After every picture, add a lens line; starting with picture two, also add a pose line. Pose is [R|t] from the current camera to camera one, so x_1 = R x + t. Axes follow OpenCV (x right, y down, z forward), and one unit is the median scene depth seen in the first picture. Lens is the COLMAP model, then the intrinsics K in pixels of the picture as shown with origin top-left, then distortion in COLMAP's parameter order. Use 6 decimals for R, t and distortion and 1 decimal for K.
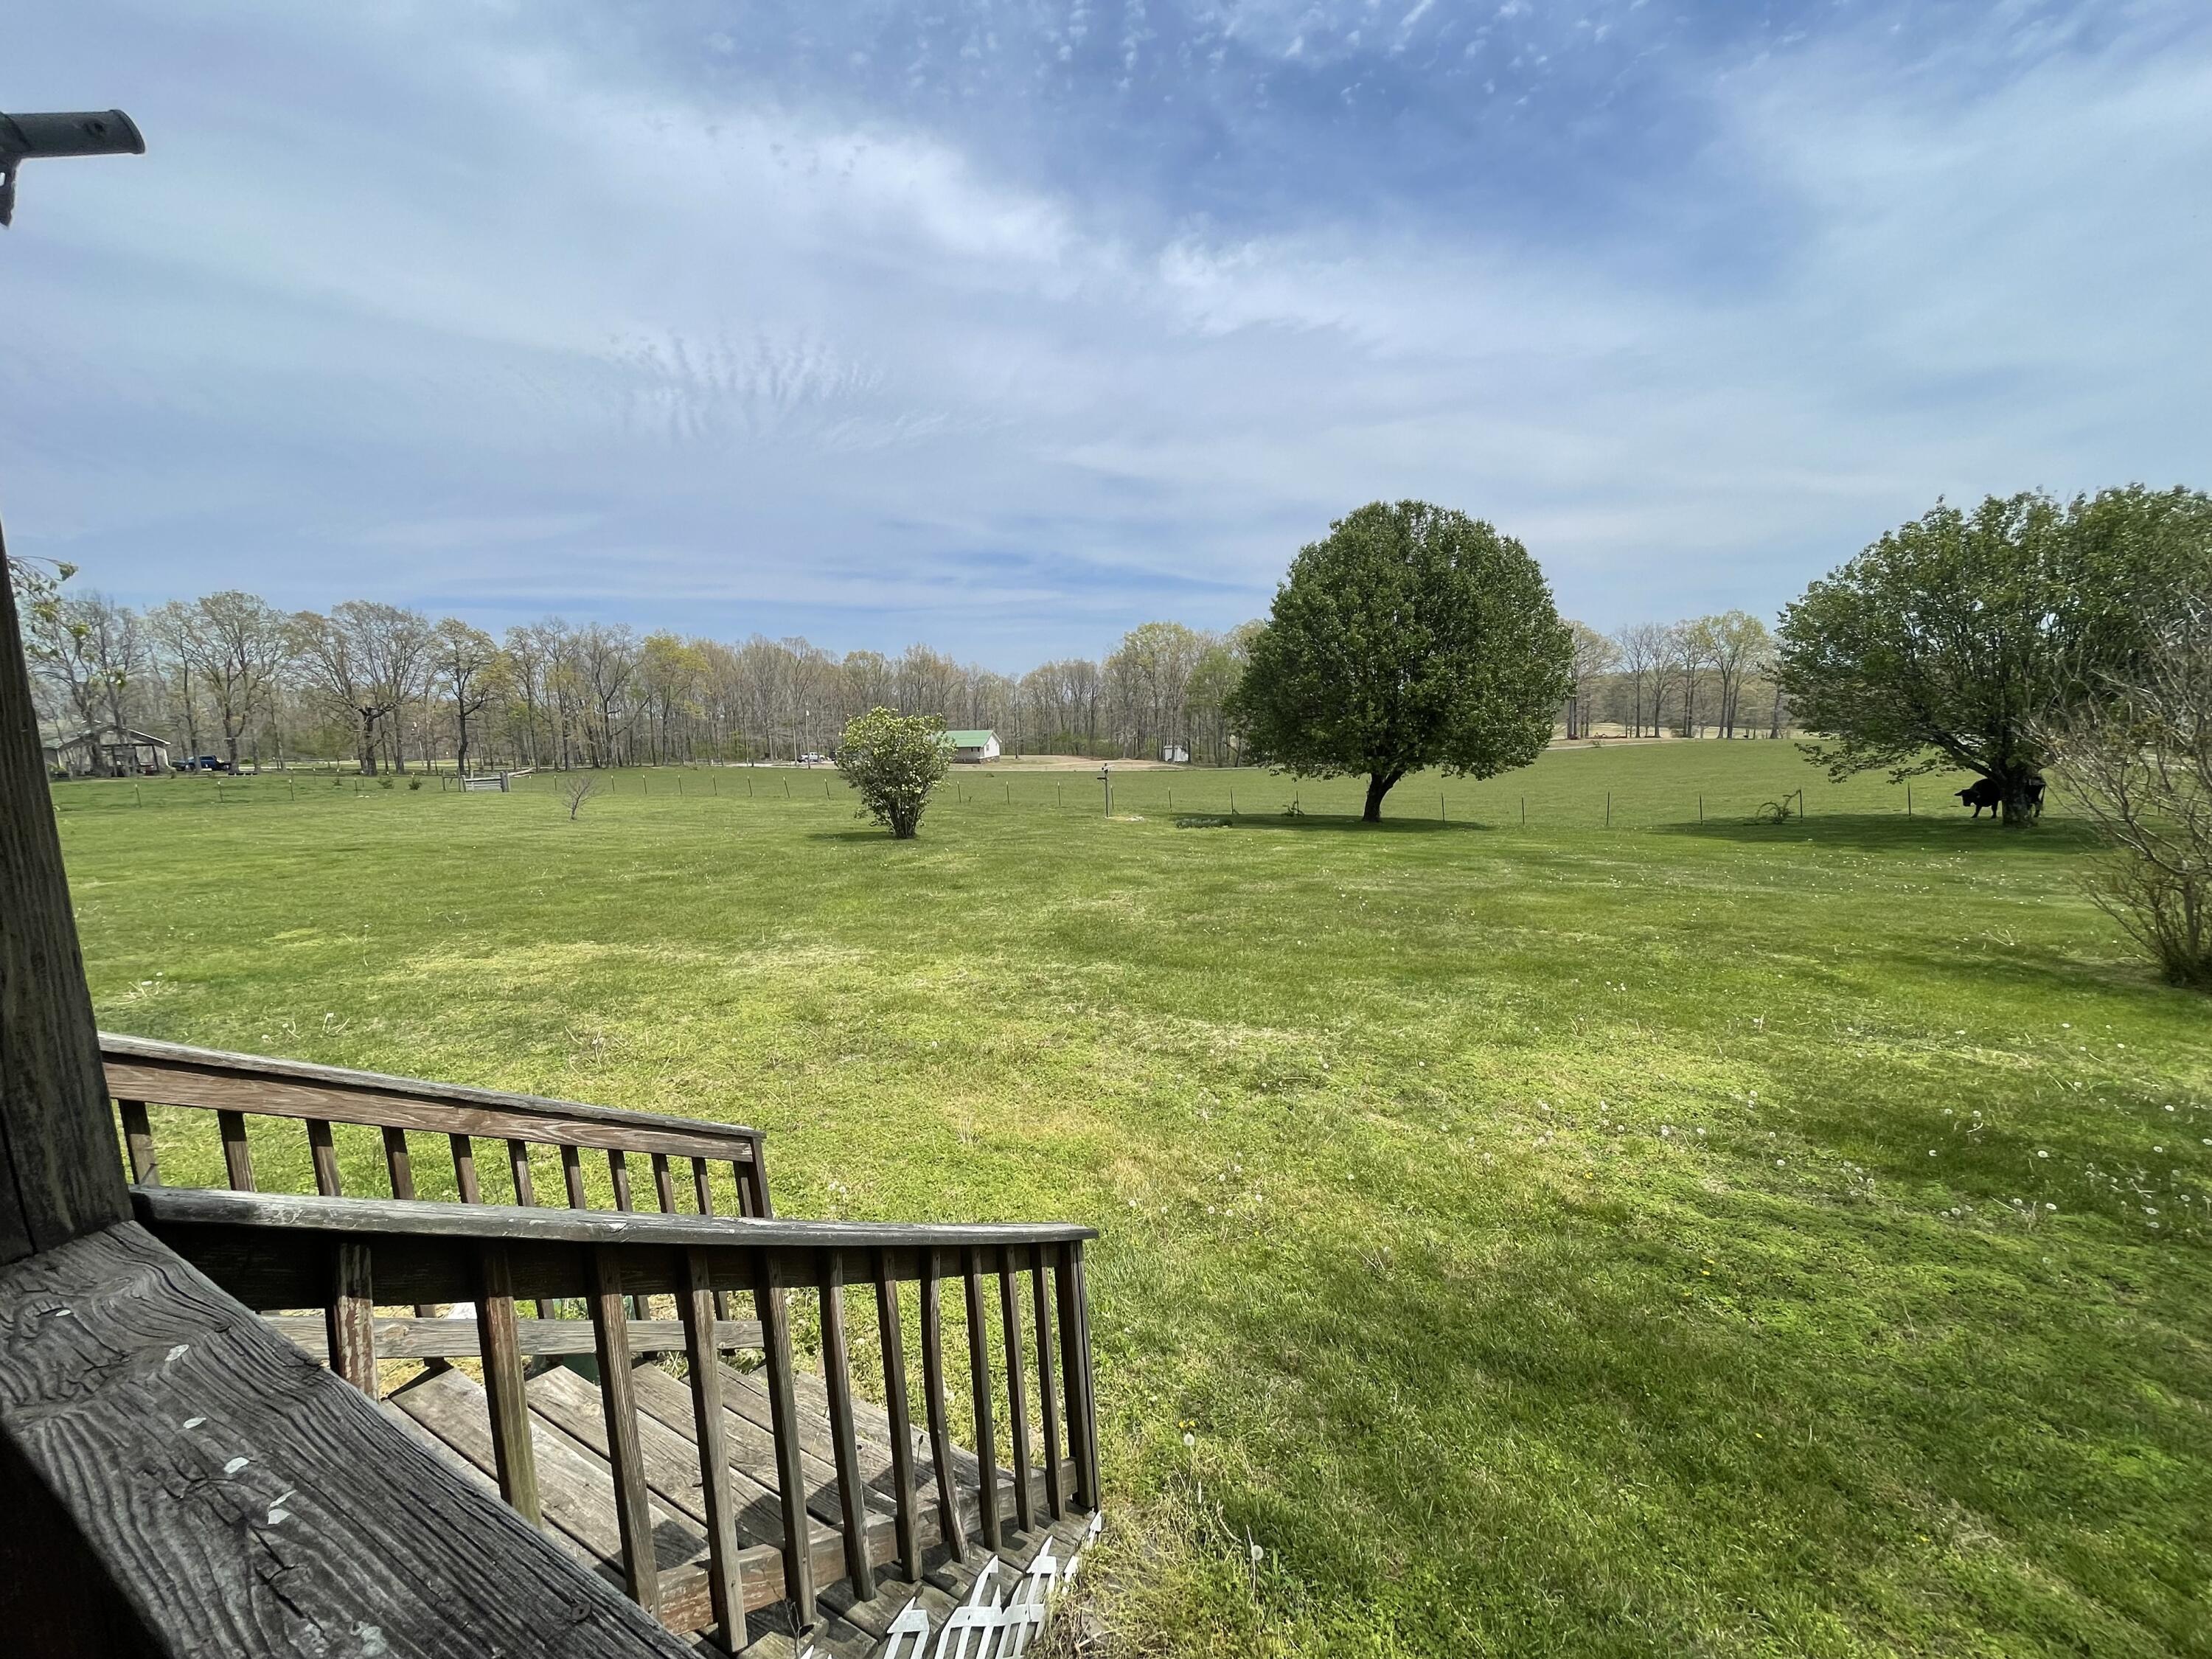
lens RADIAL K [[888.7, 0, 1097.2], [0, 888.7, 842.0], [0, 0, 1]] dist [-0.001218, 0.001174]
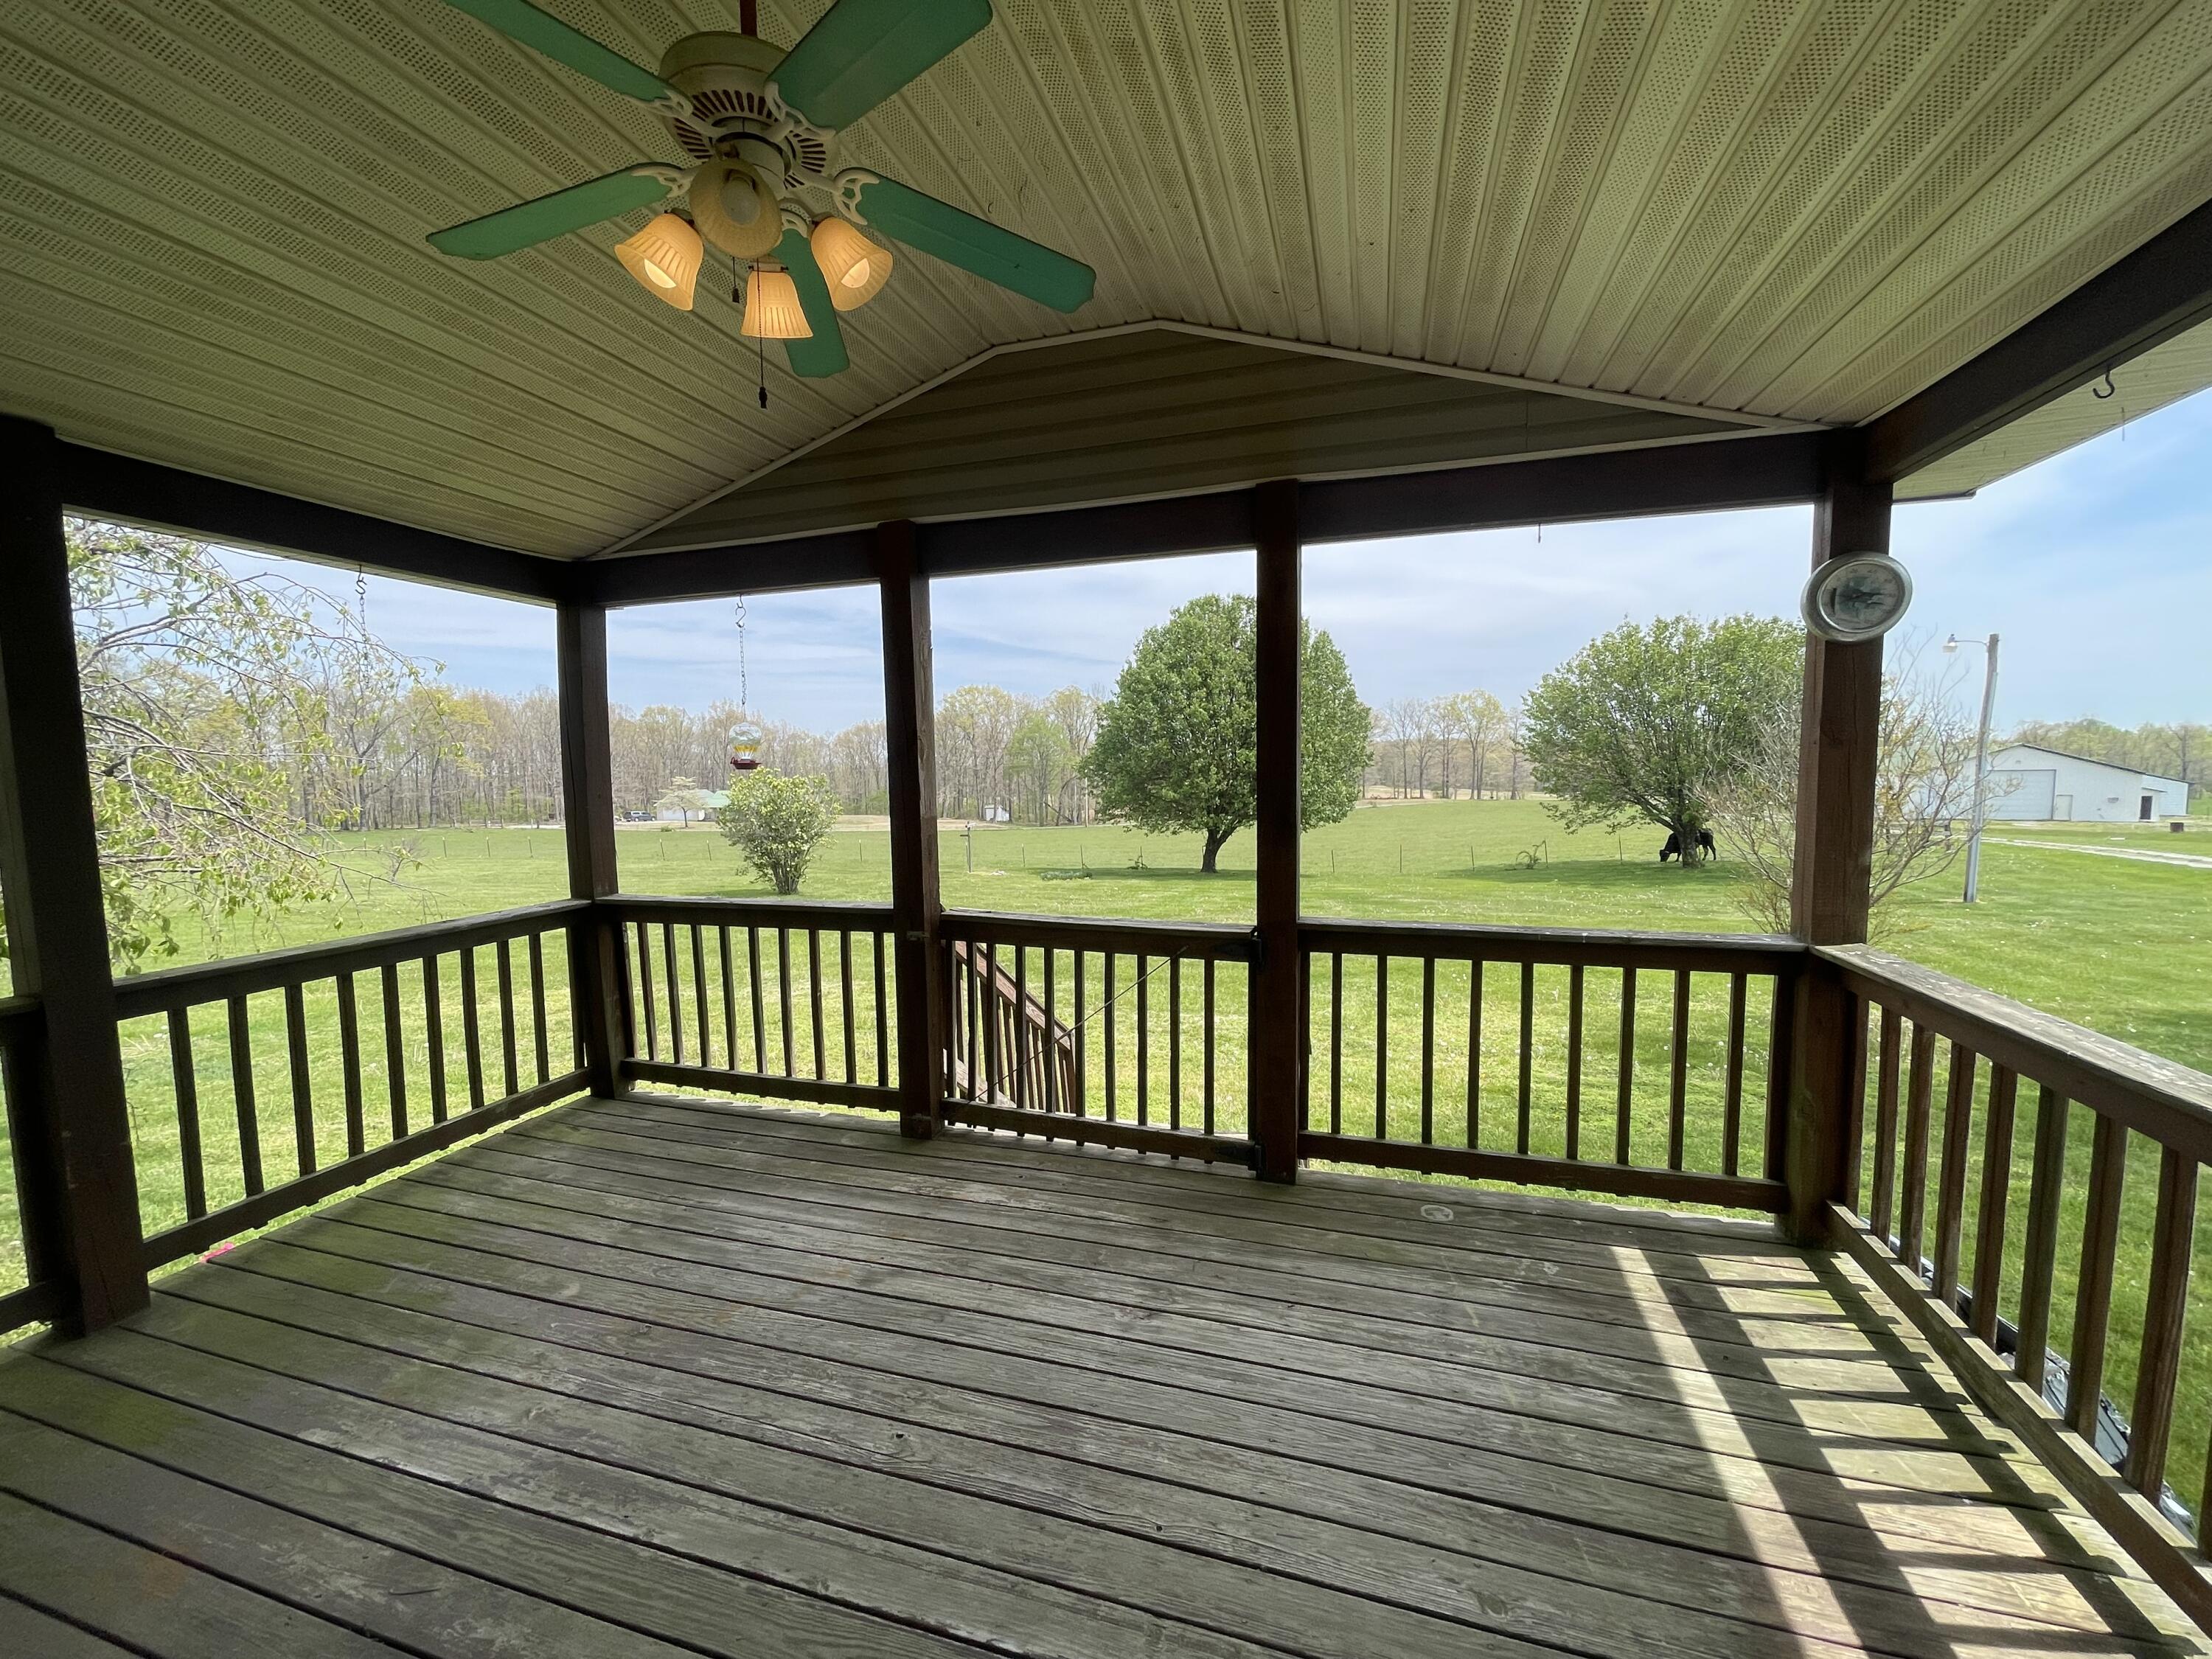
lens RADIAL K [[888.7, 0, 1098.3], [0, 888.7, 837.9], [0, 0, 1]] dist [-0.001218, 0.001174]
pose [[0.977183, -0.008040, 0.212249, -0.086370], [0.023308, 0.997308, -0.069527, 0.010462], [-0.211119, 0.072887, 0.974739, -0.082148]]
